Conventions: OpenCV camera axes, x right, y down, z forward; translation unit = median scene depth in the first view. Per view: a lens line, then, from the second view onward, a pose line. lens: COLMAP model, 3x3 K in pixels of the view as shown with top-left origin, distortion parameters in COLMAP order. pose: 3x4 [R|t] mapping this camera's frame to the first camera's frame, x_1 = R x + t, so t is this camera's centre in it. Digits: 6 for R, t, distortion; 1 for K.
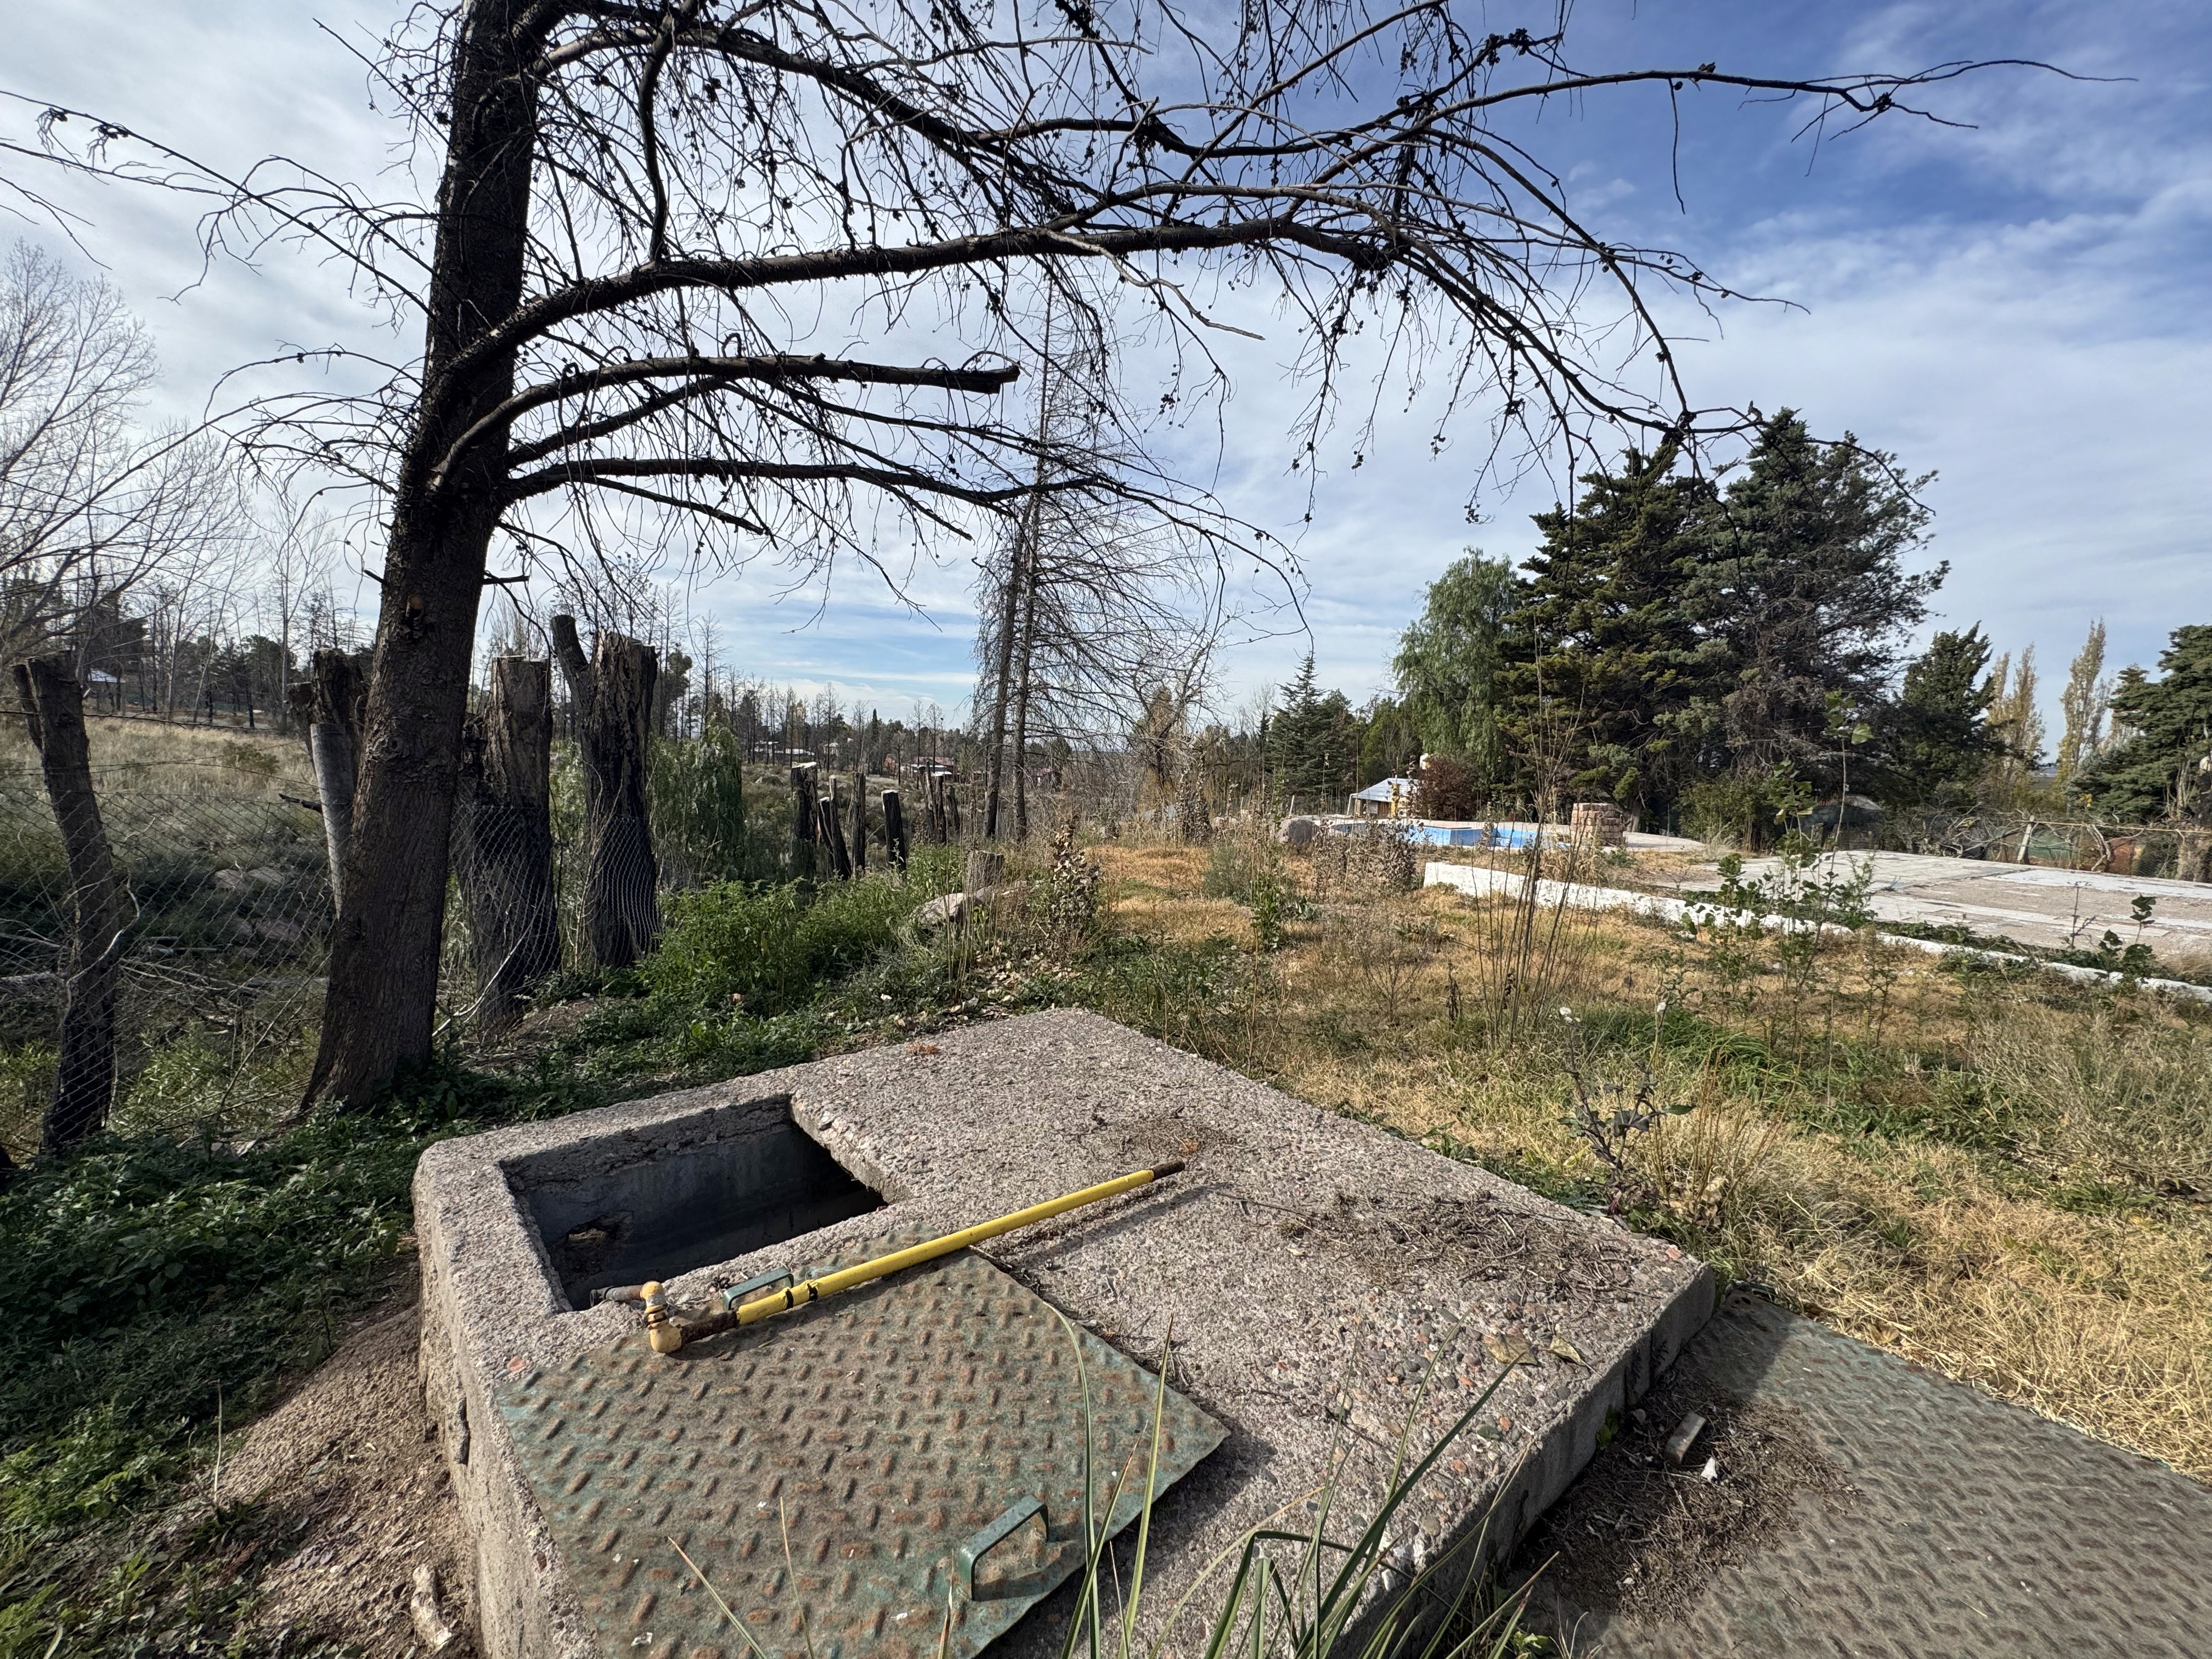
lens RADIAL K [[877.8, 0, 1103.9], [0, 877.8, 826.0], [0, 0, 1]] dist [0.001020, -0.000026]
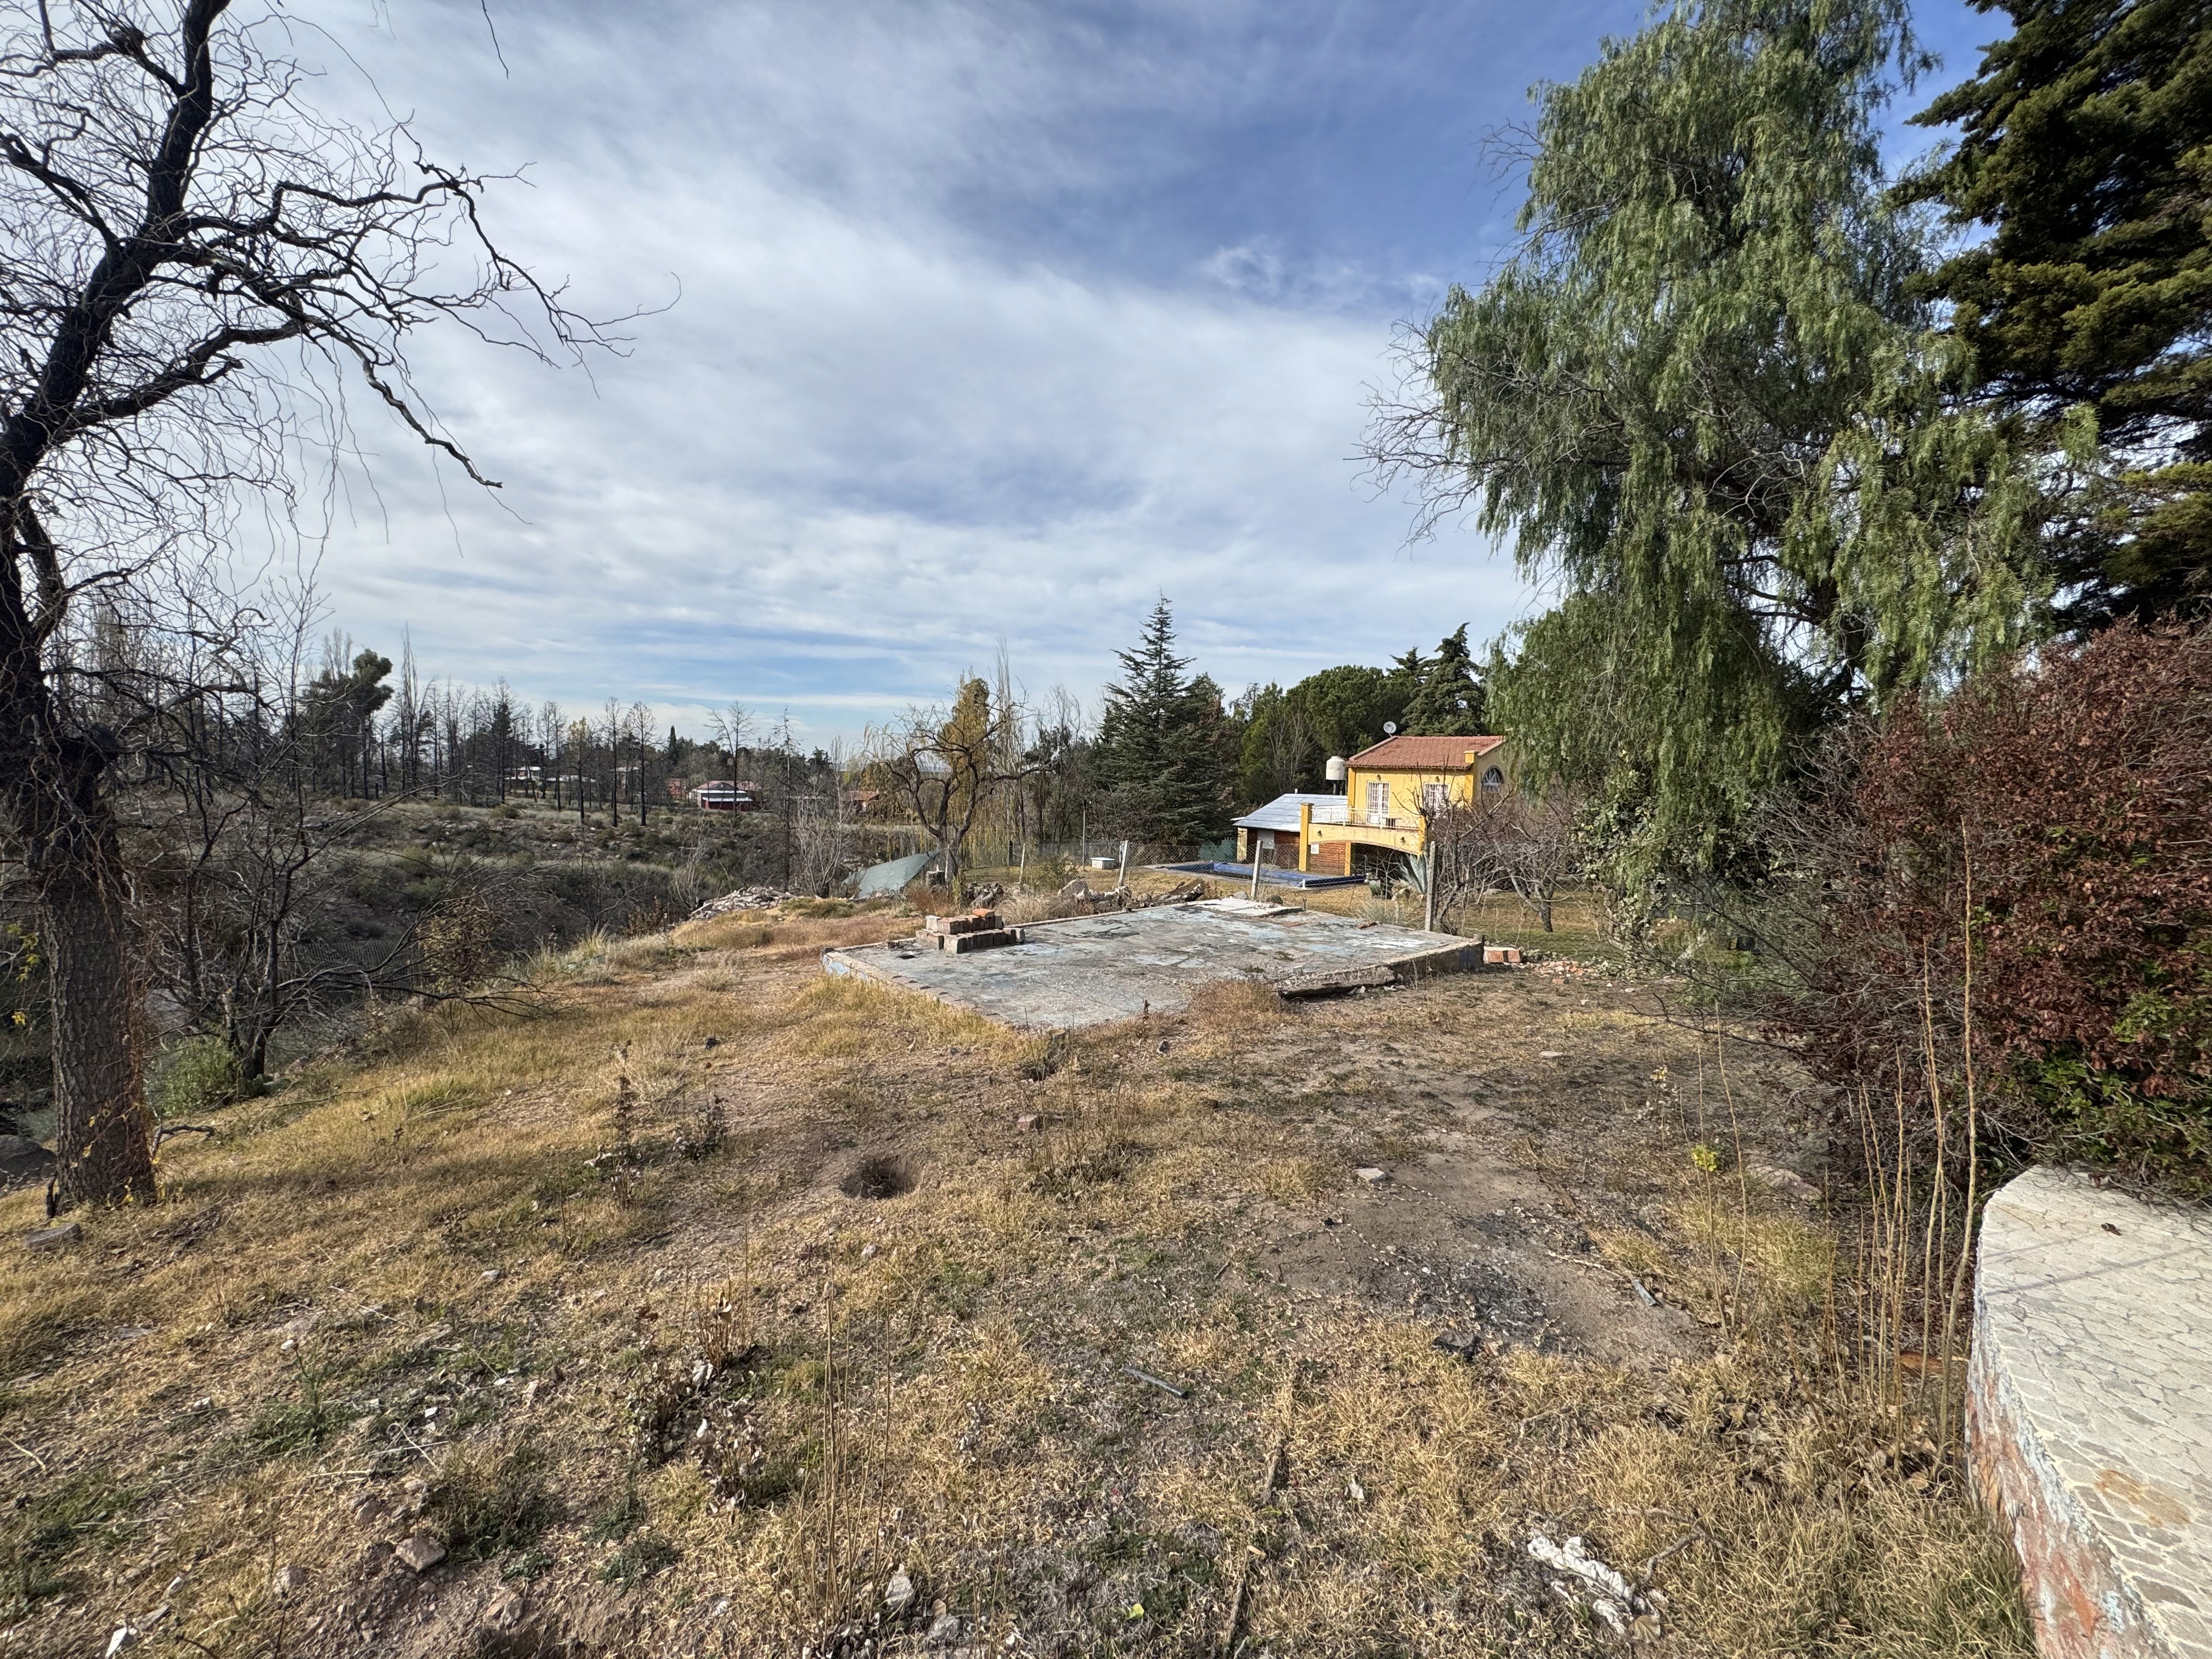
lens RADIAL K [[877.8, 0, 1103.9], [0, 877.8, 826.0], [0, 0, 1]] dist [0.001020, -0.000026]
pose [[0.988586, -0.030738, 0.147489, 0.087575], [0.033883, 0.999248, -0.018854, -0.022232], [-0.146799, 0.023637, 0.988884, 0.356931]]
